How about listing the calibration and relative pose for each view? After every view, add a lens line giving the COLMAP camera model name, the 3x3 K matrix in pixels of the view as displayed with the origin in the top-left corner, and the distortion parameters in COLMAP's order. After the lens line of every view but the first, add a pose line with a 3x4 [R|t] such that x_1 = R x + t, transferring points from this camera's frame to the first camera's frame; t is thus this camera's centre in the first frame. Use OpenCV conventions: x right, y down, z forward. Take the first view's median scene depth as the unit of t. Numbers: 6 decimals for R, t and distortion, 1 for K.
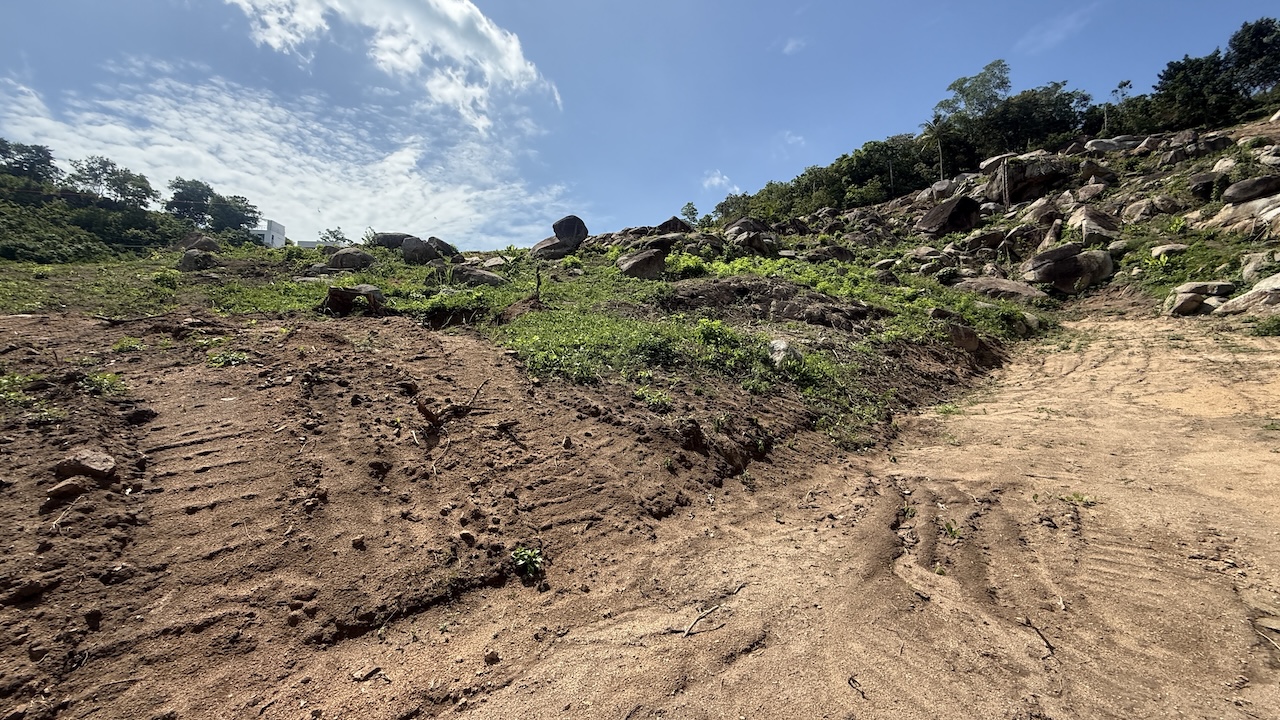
lens RADIAL K [[512.1, 0, 639.3], [0, 512.1, 361.2], [0, 0, 1]] dist [-0.000172, 0.000339]
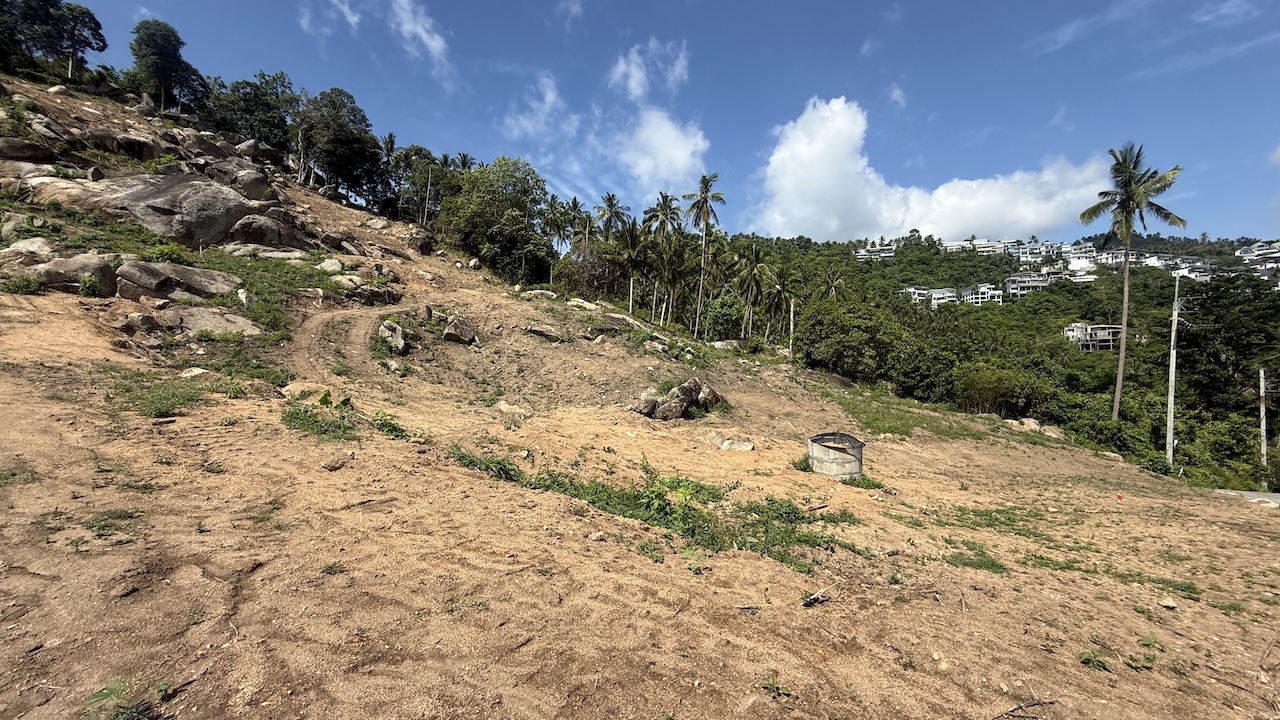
lens RADIAL K [[512.1, 0, 639.0], [0, 512.1, 358.7], [0, 0, 1]] dist [-0.000172, 0.000339]
pose [[-0.190624, 0.003849, 0.981656, -0.033443], [-0.076677, 0.996879, -0.018798, 0.003269], [-0.978664, -0.078854, -0.189734, -0.037351]]
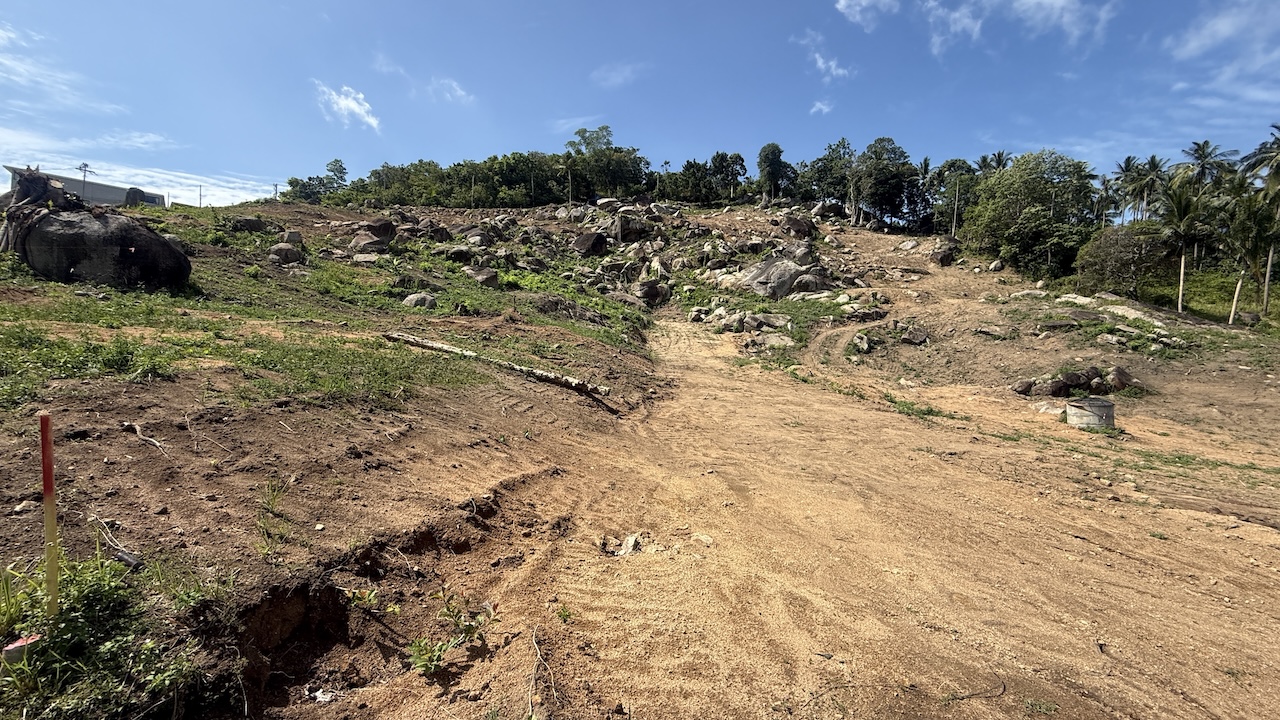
lens RADIAL K [[512.1, 0, 639.1], [0, 512.1, 362.6], [0, 0, 1]] dist [-0.000172, 0.000339]
pose [[0.740200, -0.003556, 0.672378, -0.452638], [-0.040414, 0.997943, 0.049767, -0.006170], [-0.671171, -0.064011, 0.738533, -0.368990]]
